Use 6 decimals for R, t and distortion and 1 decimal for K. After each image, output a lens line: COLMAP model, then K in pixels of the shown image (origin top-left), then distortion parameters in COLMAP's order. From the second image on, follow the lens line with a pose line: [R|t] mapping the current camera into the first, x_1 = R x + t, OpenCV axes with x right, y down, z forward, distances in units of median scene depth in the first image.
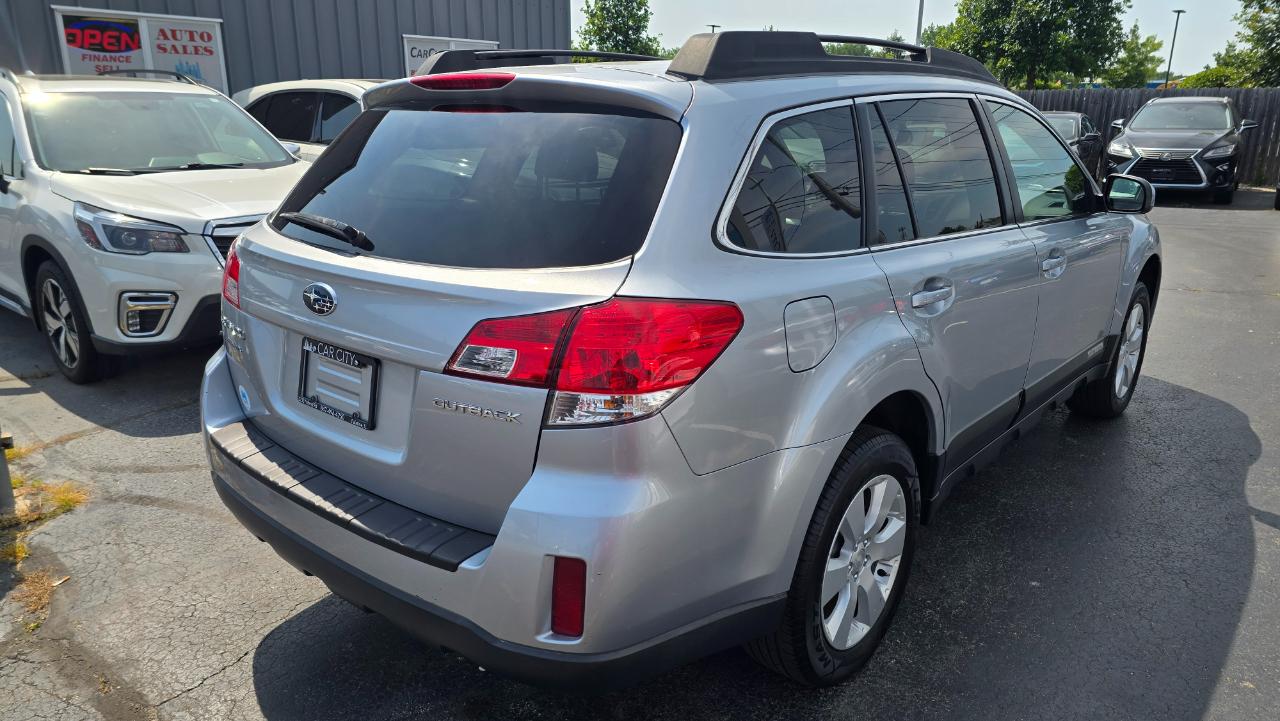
lens RADIAL K [[848.0, 0, 638.7], [0, 848.0, 351.7], [0, 0, 1]] dist [0.056089, -0.054687]
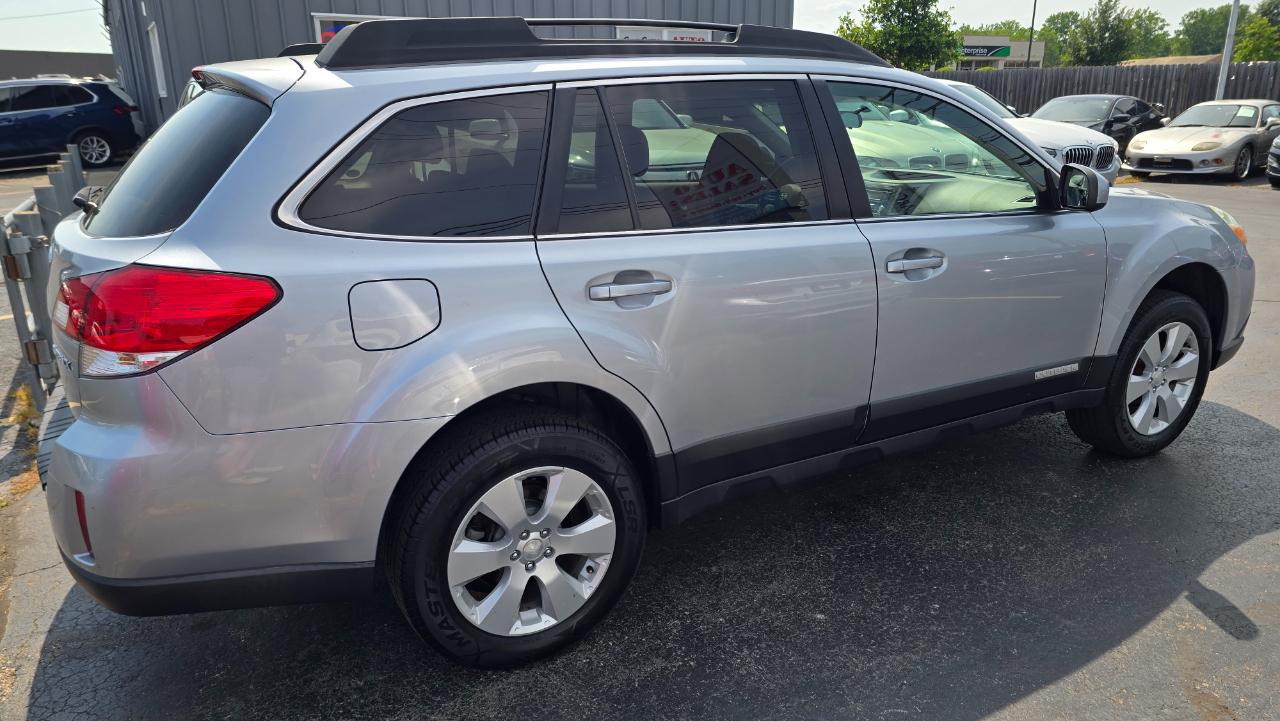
lens RADIAL K [[850.9, 0, 607.2], [0, 850.9, 343.8], [0, 0, 1]] dist [0.076751, -0.075057]
pose [[0.943028, 0.077641, -0.323526, 0.700583], [-0.075727, 0.996957, 0.018521, -0.021403], [0.323980, 0.007034, 0.946038, 0.093399]]
